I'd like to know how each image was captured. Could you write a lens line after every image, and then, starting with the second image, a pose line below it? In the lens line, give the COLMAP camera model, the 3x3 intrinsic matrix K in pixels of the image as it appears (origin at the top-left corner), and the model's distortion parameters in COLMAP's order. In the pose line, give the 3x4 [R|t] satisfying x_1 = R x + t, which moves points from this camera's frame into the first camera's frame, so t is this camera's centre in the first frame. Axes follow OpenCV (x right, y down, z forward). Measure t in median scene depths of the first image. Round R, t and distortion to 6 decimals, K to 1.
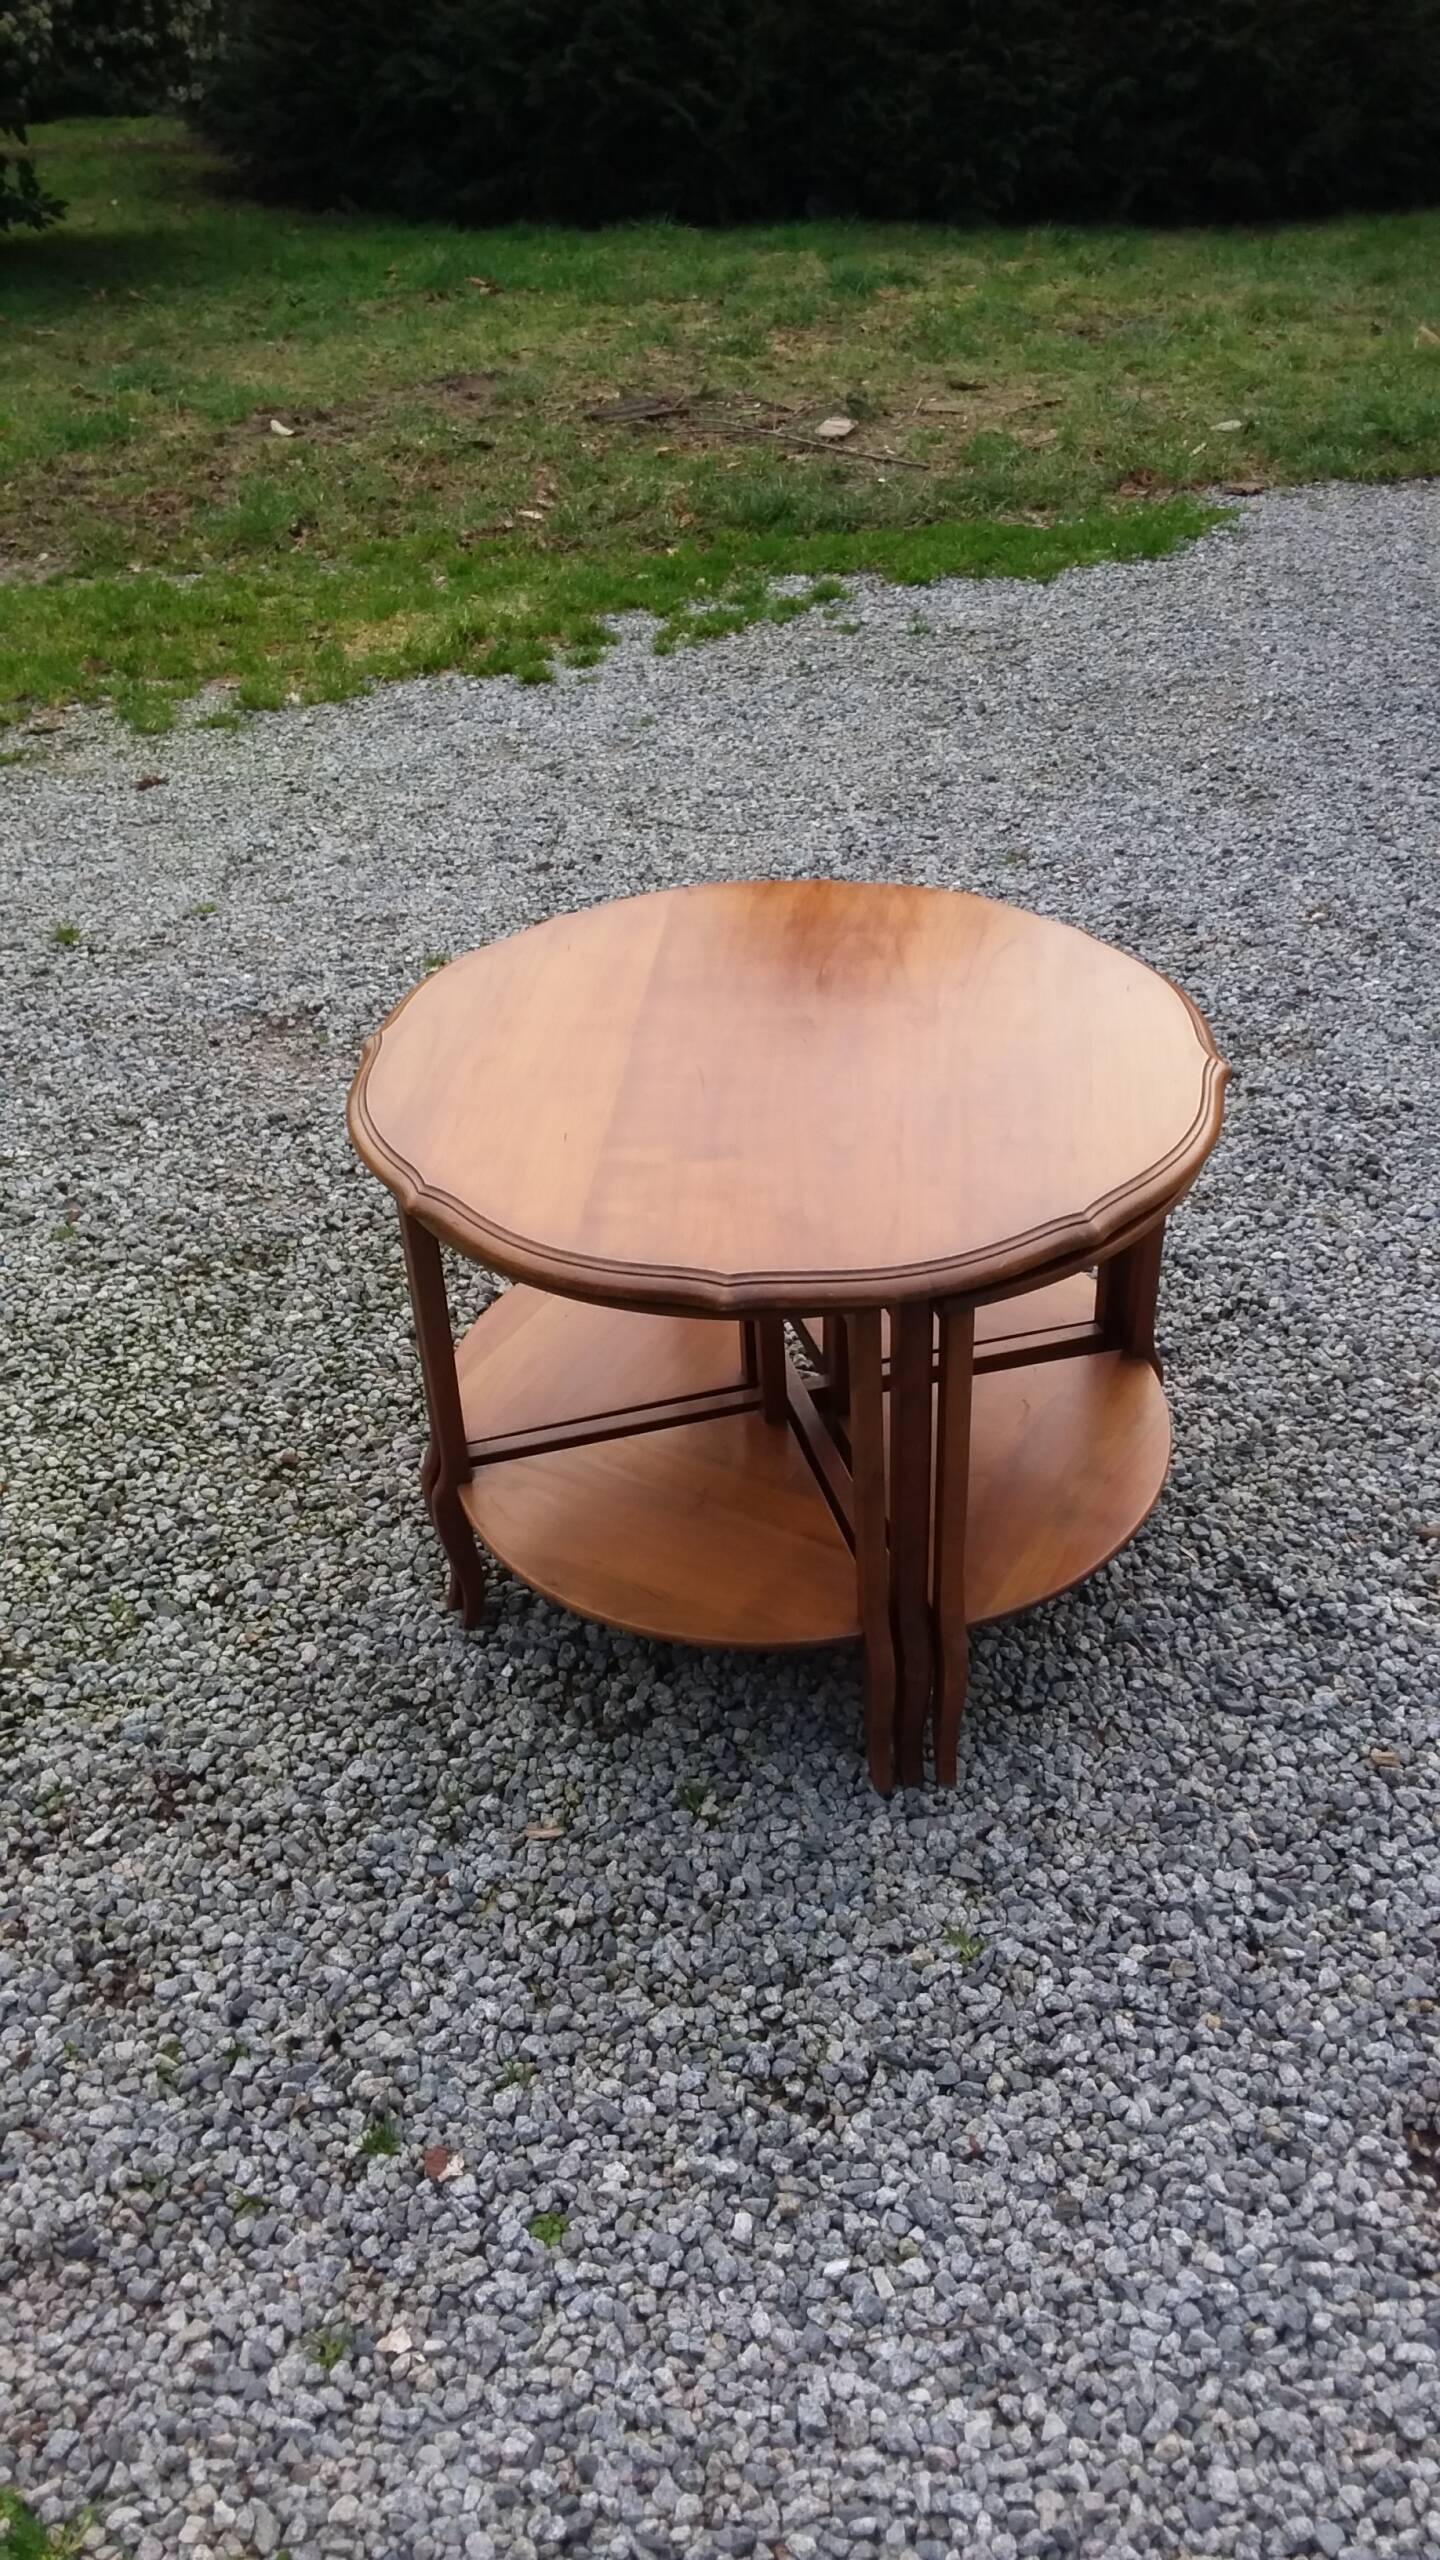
lens RADIAL K [[2060.6, 0, 728.9], [0, 2060.6, 1235.4], [0, 0, 1]] dist [0.129911, -0.228038]
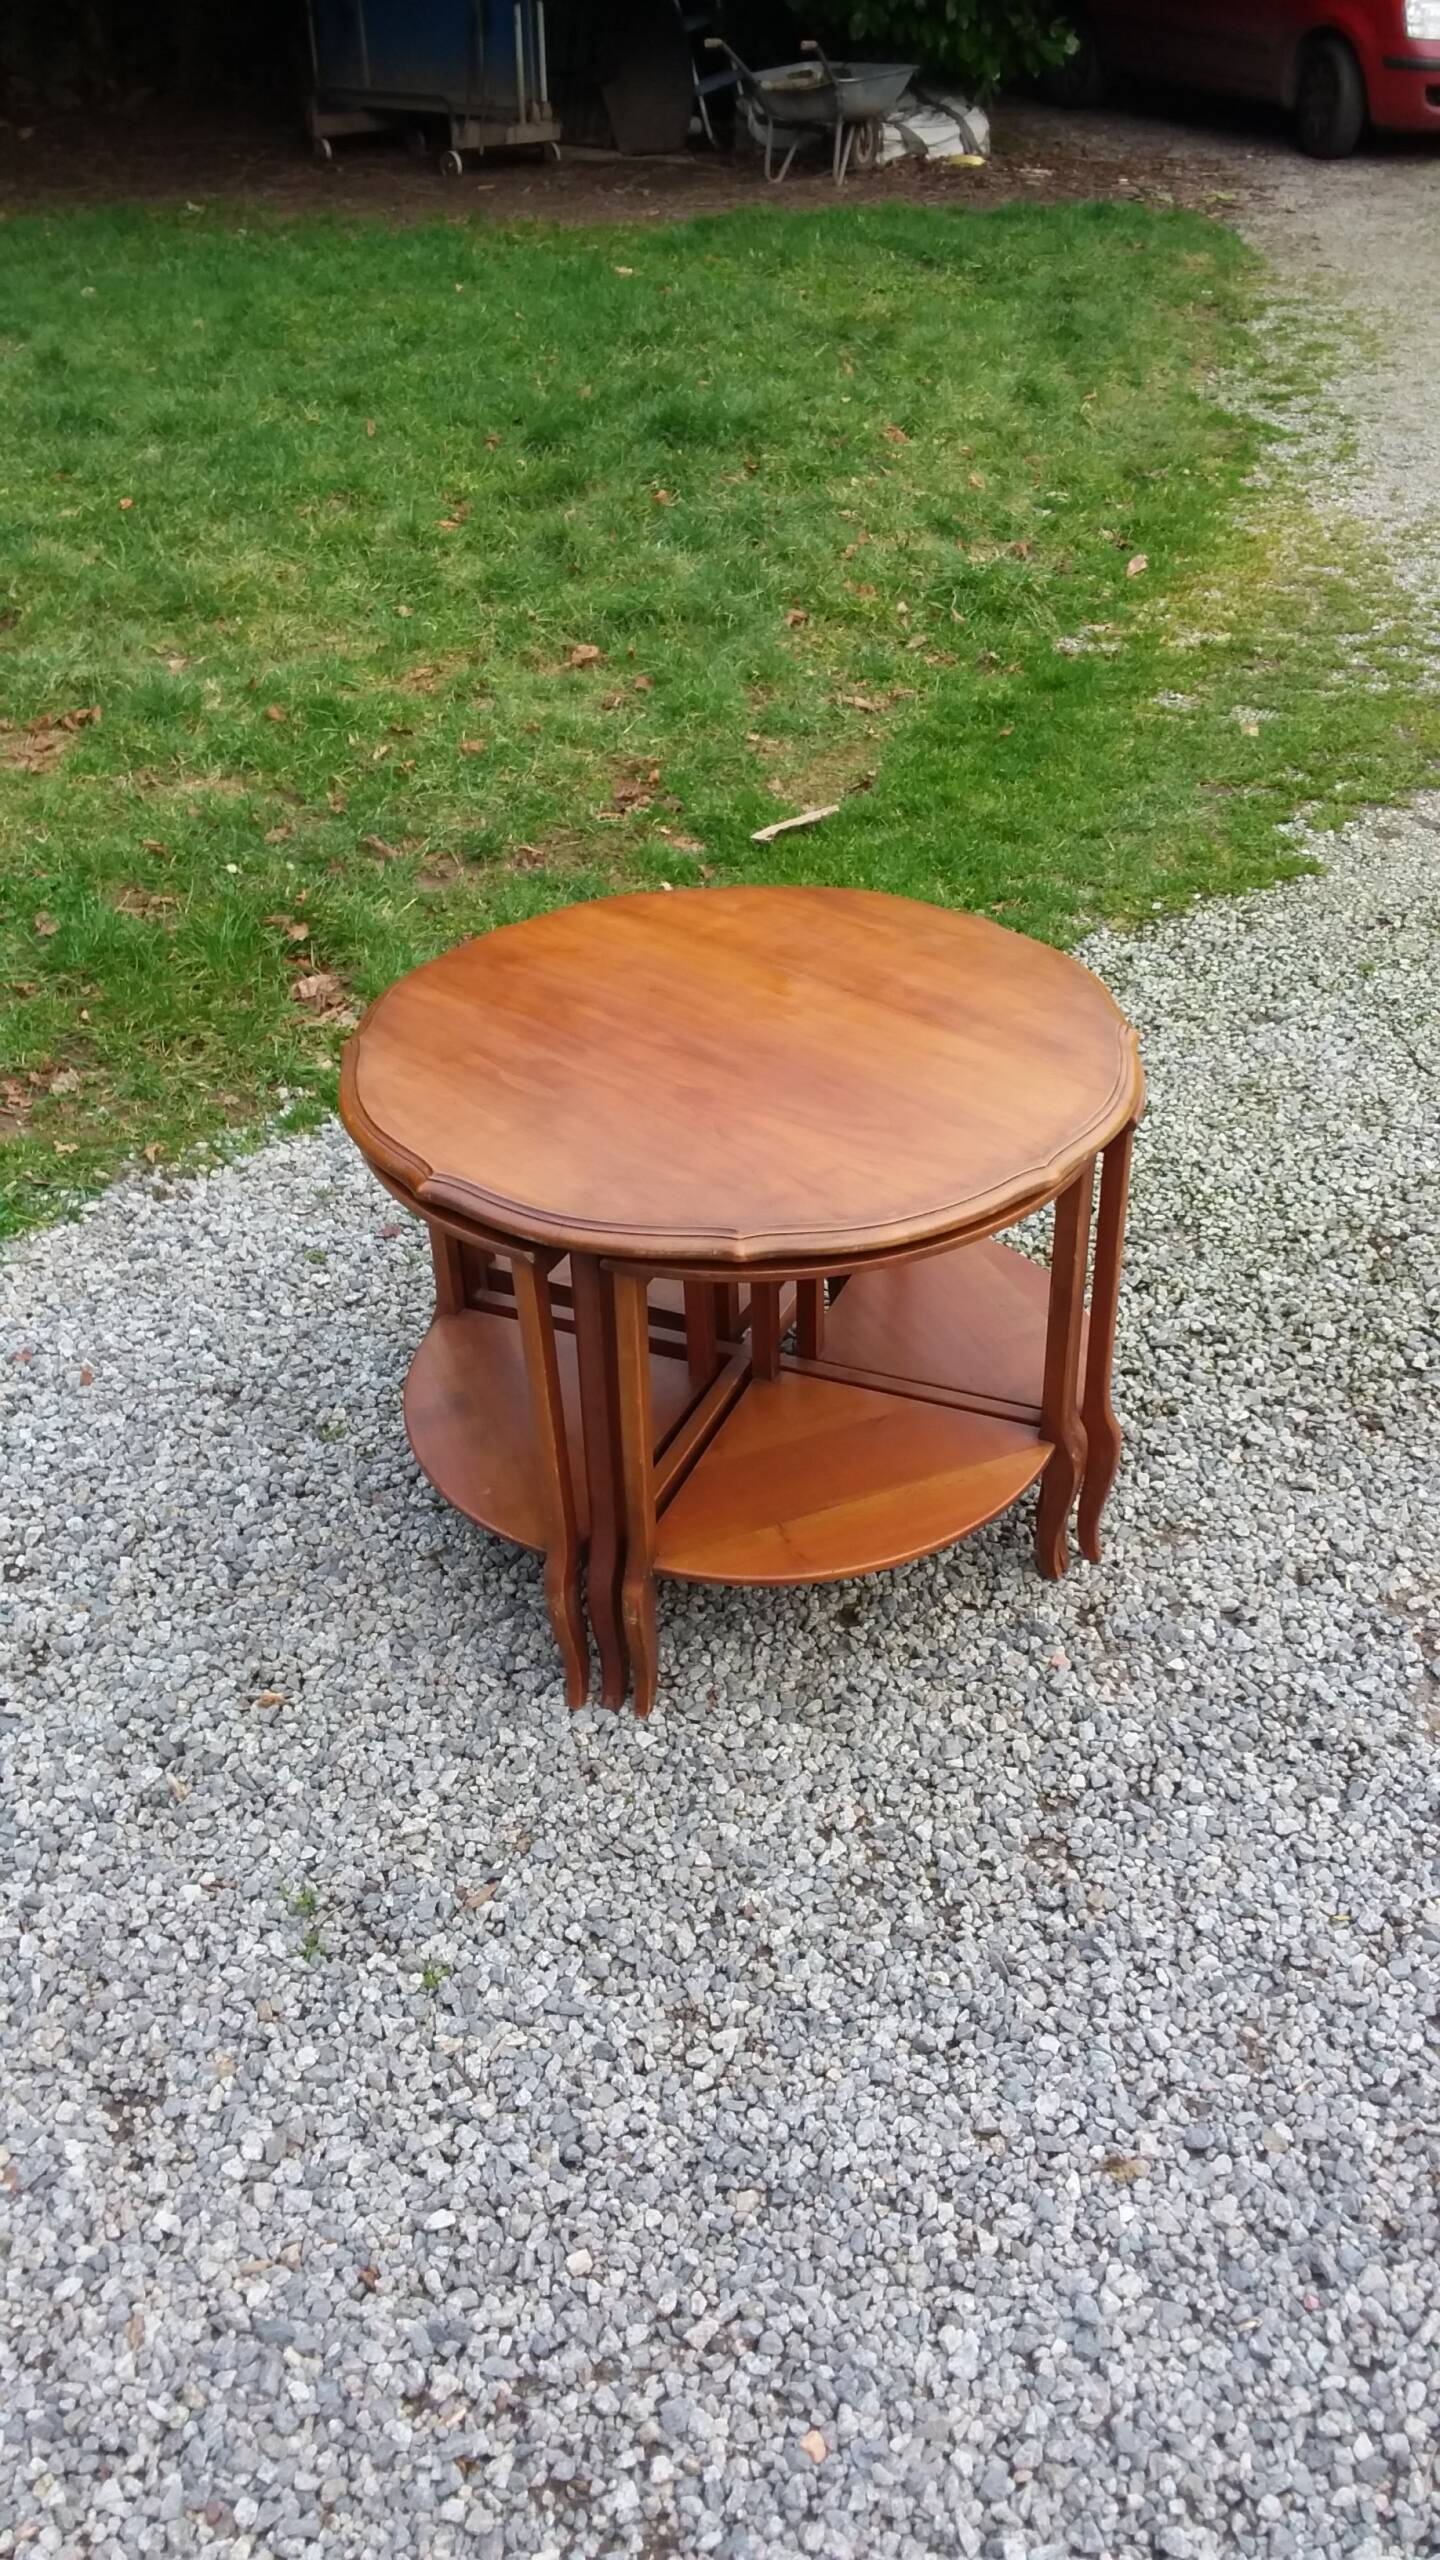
lens RADIAL K [[2060.6, 0, 737.3], [0, 2060.6, 1219.1], [0, 0, 1]] dist [0.129911, -0.228038]
pose [[-0.398539, 0.520996, -0.754805, 0.801809], [-0.449087, 0.606723, 0.655903, -0.648590], [0.799680, 0.600376, -0.007830, 0.915186]]
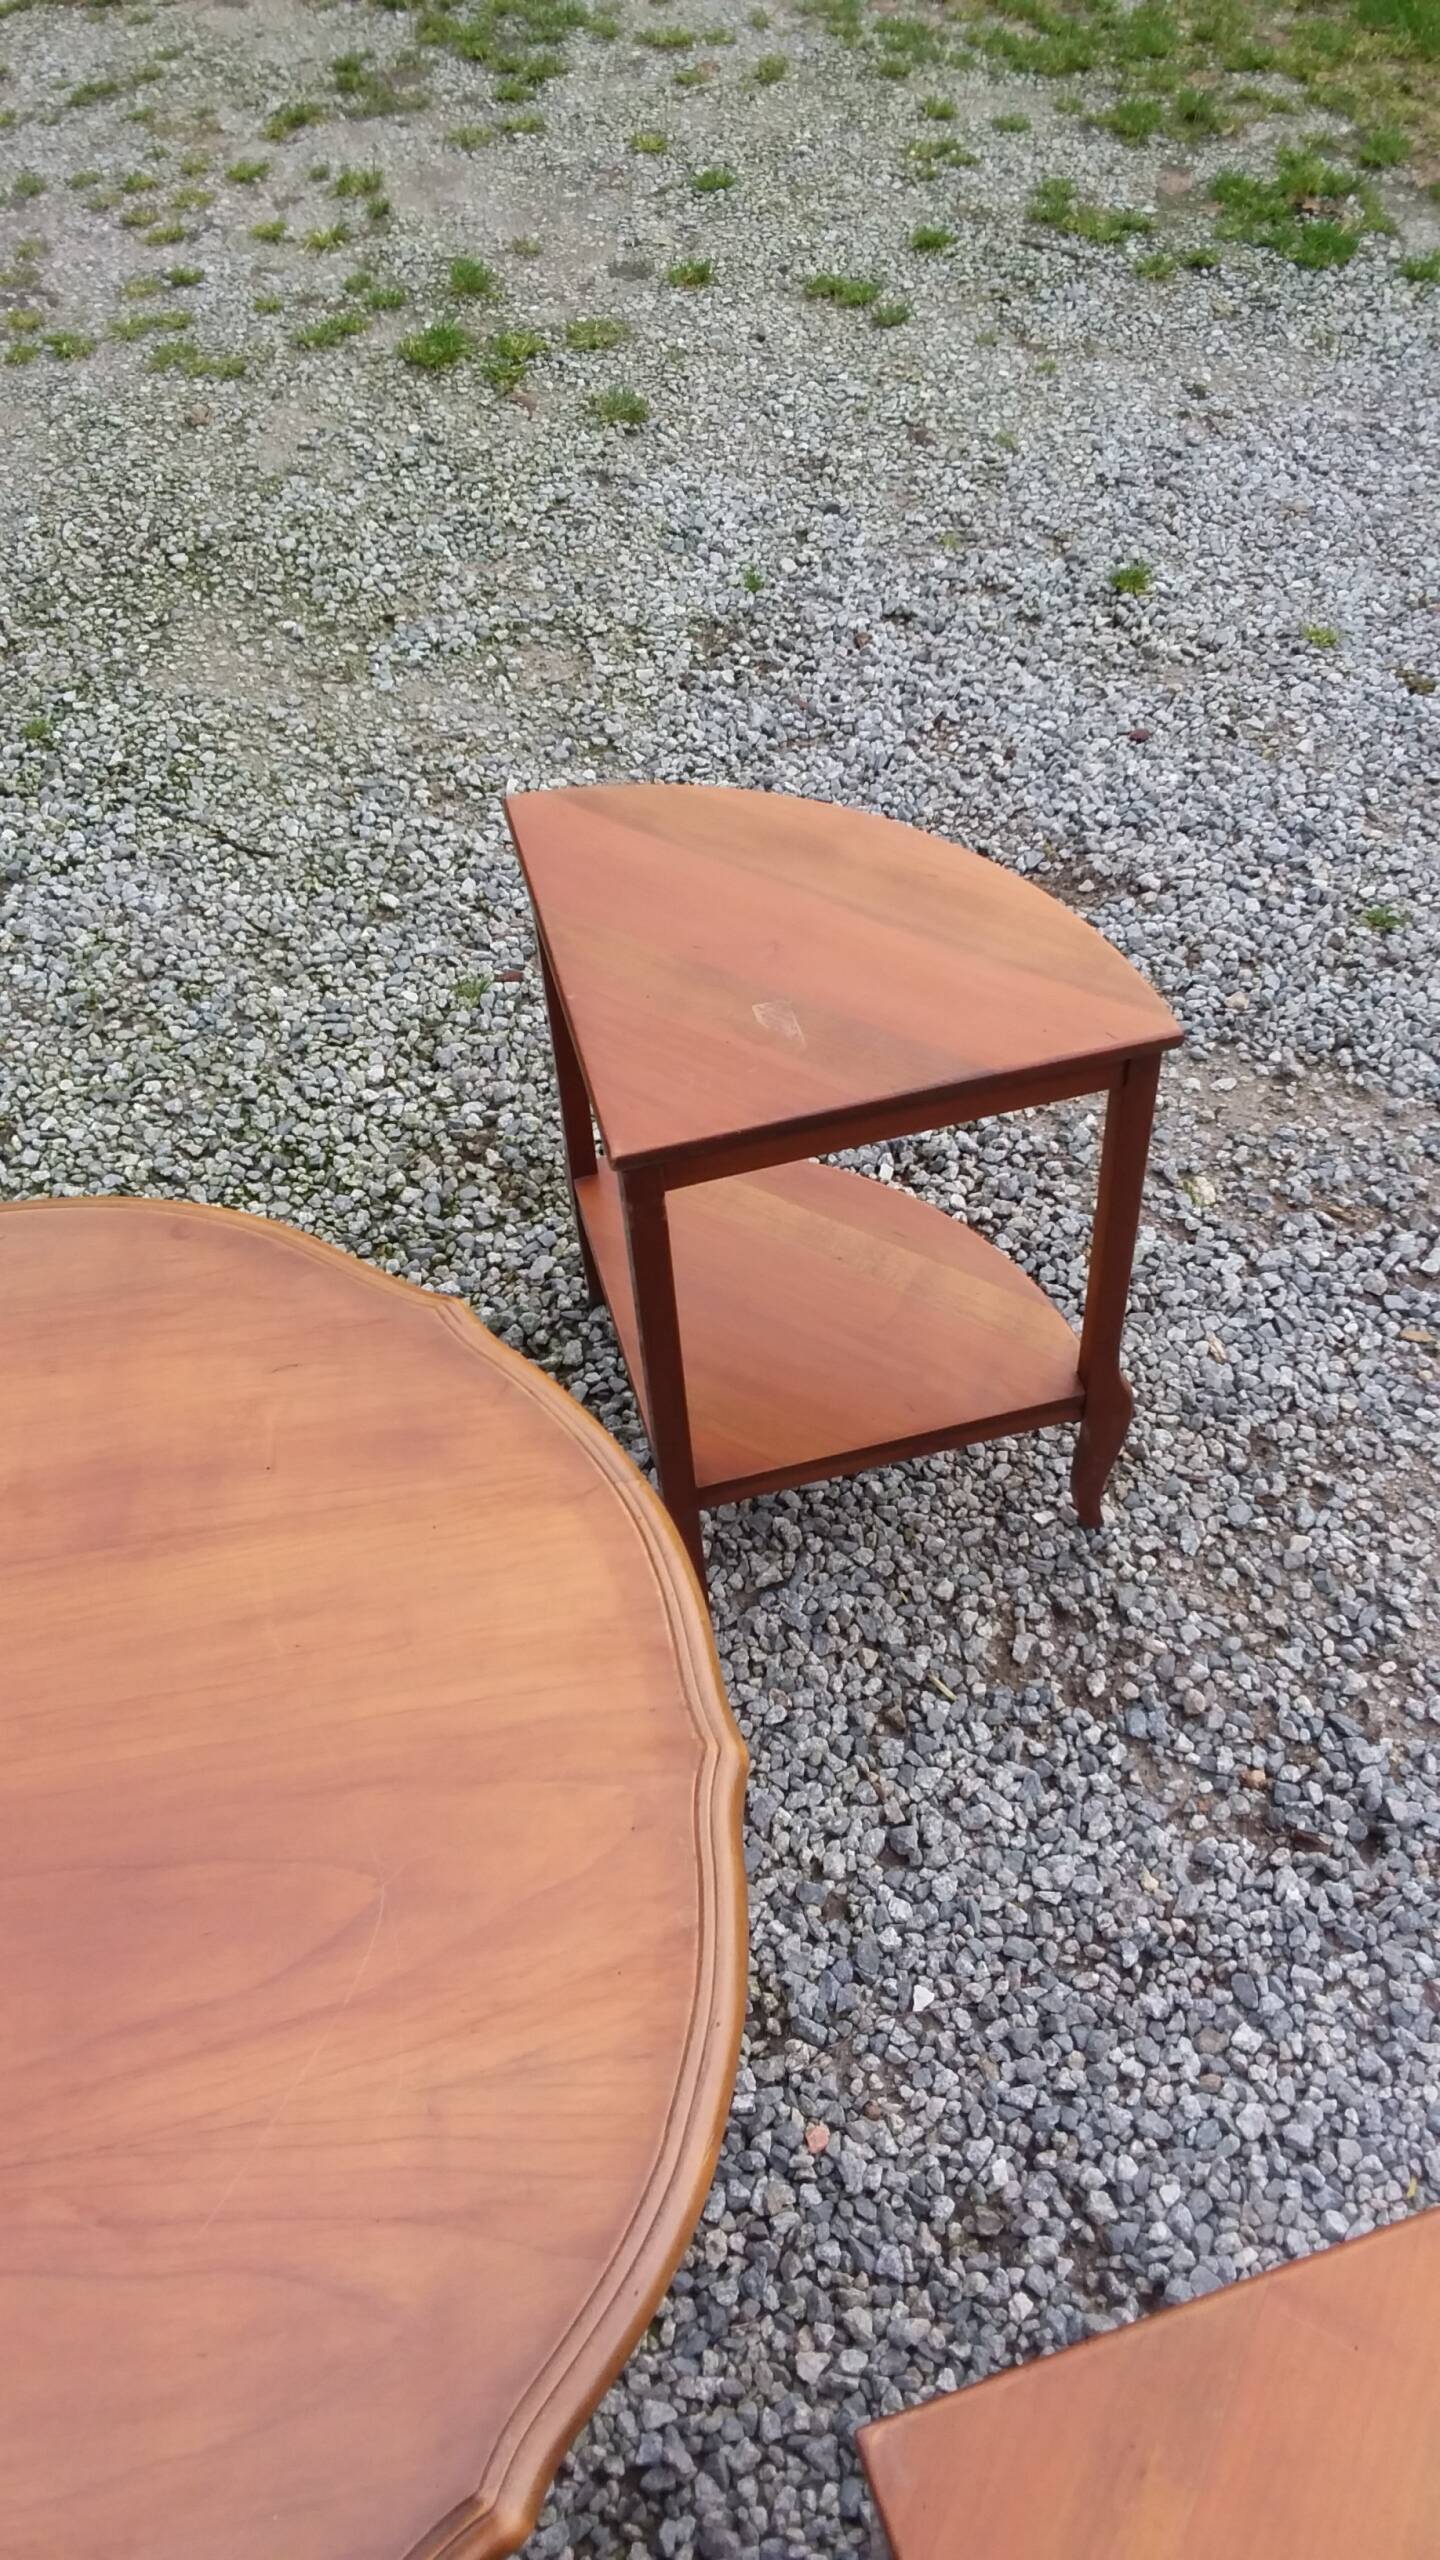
lens RADIAL K [[2060.6, 0, 748.6], [0, 2060.6, 1207.4], [0, 0, 1]] dist [0.129911, -0.228038]
pose [[0.490485, 0.666064, -0.561947, 0.269161], [-0.453860, 0.745727, 0.487752, -0.453498], [0.743933, 0.015810, 0.668067, 0.716947]]
